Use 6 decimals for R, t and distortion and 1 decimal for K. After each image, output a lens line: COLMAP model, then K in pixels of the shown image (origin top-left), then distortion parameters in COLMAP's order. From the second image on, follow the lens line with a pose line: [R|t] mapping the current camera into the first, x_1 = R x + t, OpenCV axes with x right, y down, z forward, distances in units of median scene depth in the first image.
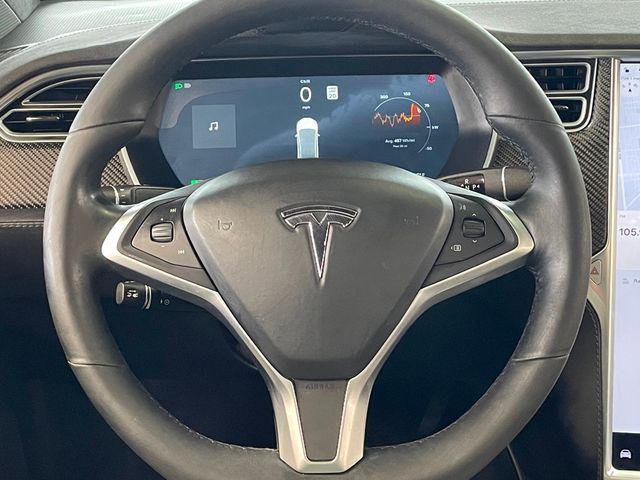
lens RADIAL K [[1000.2, 0, 318.4], [0, 1000.2, 239.6], [0, 0, 1]] dist [0.167874, 0.000000]
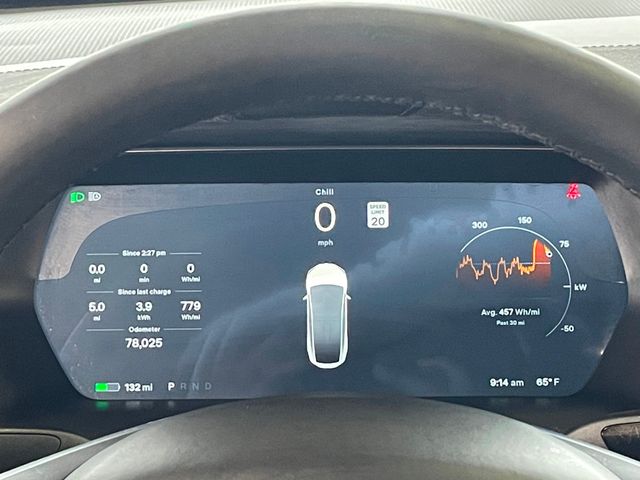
lens RADIAL K [[1461.0, 0, 318.2], [0, 1461.0, 244.5], [0, 0, 1]] dist [0.074429, 0.000000]
pose [[0.999577, 0.018391, -0.022549, 0.000735], [-0.019727, 0.997970, -0.060547, -0.086002], [0.021390, 0.060966, 0.997911, 0.261970]]
